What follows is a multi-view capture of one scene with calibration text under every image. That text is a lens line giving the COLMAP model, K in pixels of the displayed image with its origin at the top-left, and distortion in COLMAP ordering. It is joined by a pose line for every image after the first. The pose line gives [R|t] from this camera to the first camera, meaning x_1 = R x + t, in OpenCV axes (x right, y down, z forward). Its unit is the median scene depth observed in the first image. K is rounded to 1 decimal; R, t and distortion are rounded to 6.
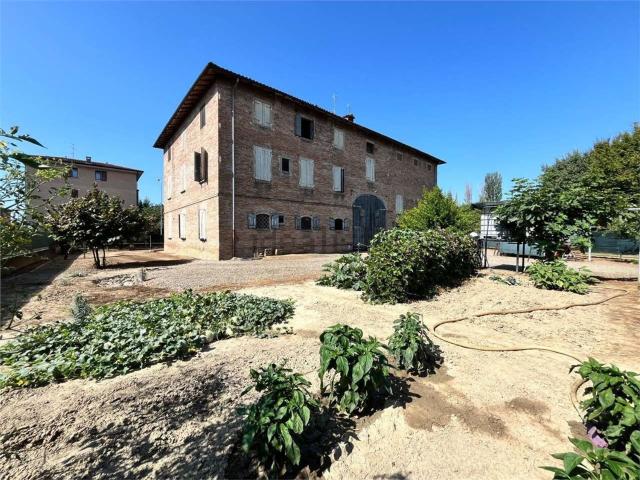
lens RADIAL K [[260.4, 0, 320.1], [0, 260.4, 239.3], [0, 0, 1]] dist [0.001760, 0.000031]
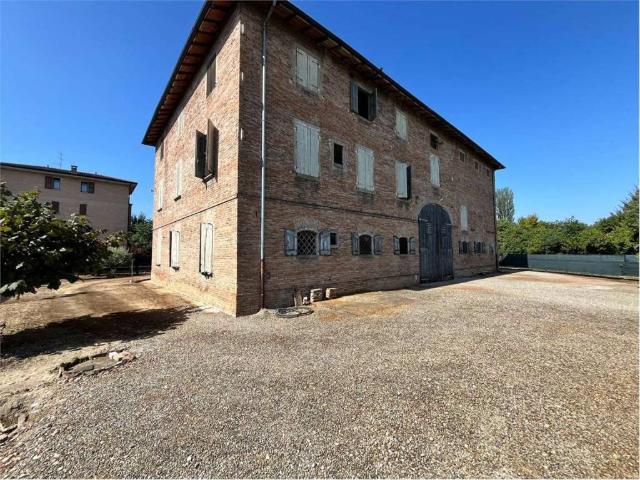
lens RADIAL K [[260.4, 0, 319.8], [0, 260.4, 238.6], [0, 0, 1]] dist [0.001760, 0.000031]
pose [[0.999993, -0.001207, 0.003667, -0.178282], [0.001448, 0.997795, -0.066359, -0.035807], [-0.003579, 0.066364, 0.997789, 0.370662]]
